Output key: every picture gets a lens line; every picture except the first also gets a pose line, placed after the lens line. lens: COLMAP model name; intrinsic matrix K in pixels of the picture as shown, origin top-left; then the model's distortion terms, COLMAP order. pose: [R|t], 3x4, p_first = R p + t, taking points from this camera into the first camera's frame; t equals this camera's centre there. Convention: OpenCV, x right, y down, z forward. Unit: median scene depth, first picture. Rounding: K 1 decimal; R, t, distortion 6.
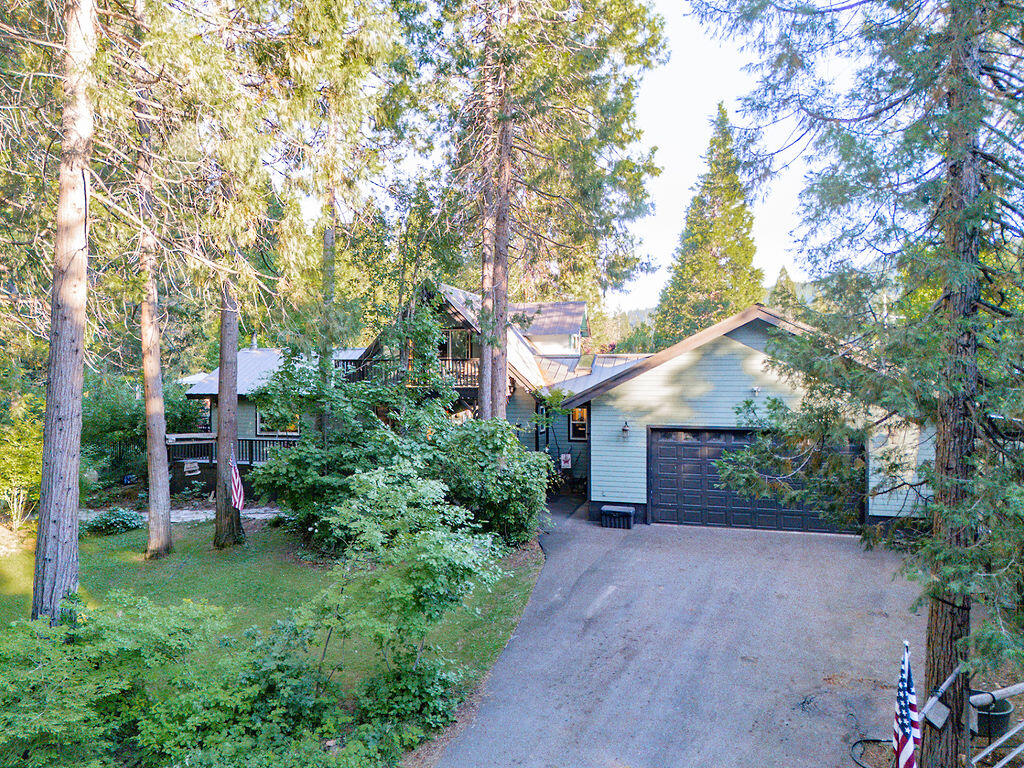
lens RADIAL K [[735.9, 0, 514.6], [0, 735.9, 383.9], [0, 0, 1]] dist [0.063530, -0.059656]
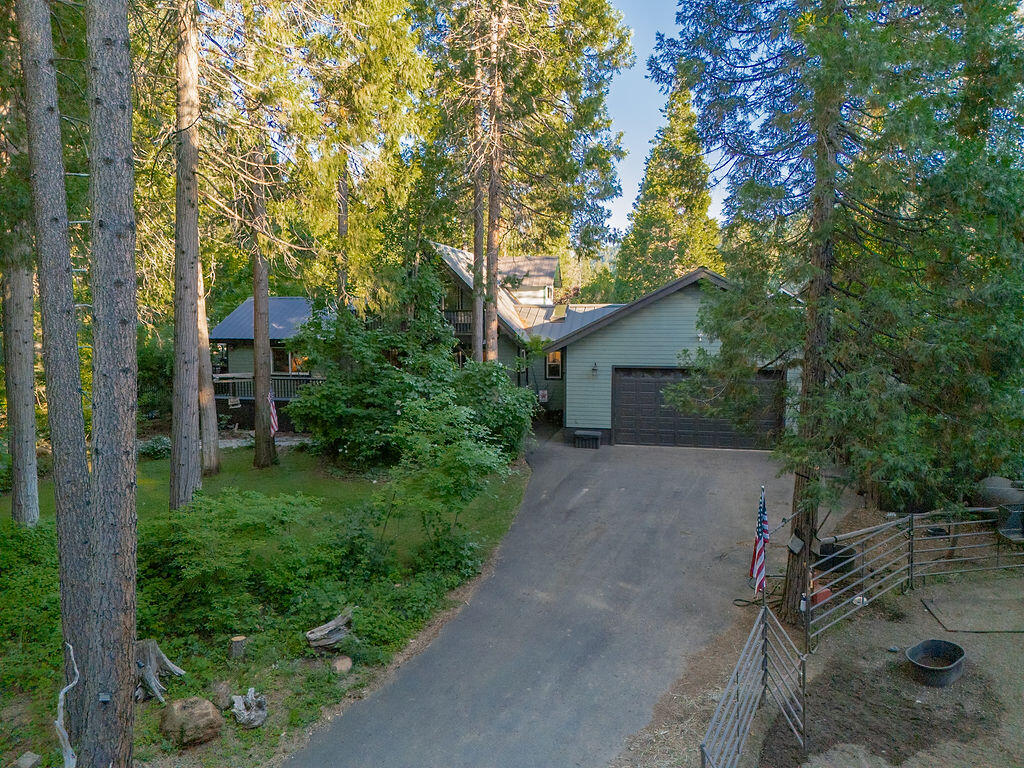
lens RADIAL K [[735.9, 0, 514.6], [0, 735.9, 383.9], [0, 0, 1]] dist [0.063530, -0.059656]
pose [[0.998527, -0.005395, 0.053987, -0.056067], [0.000992, 0.996693, 0.081259, -0.014950], [-0.054247, -0.081086, 0.995230, -0.243888]]
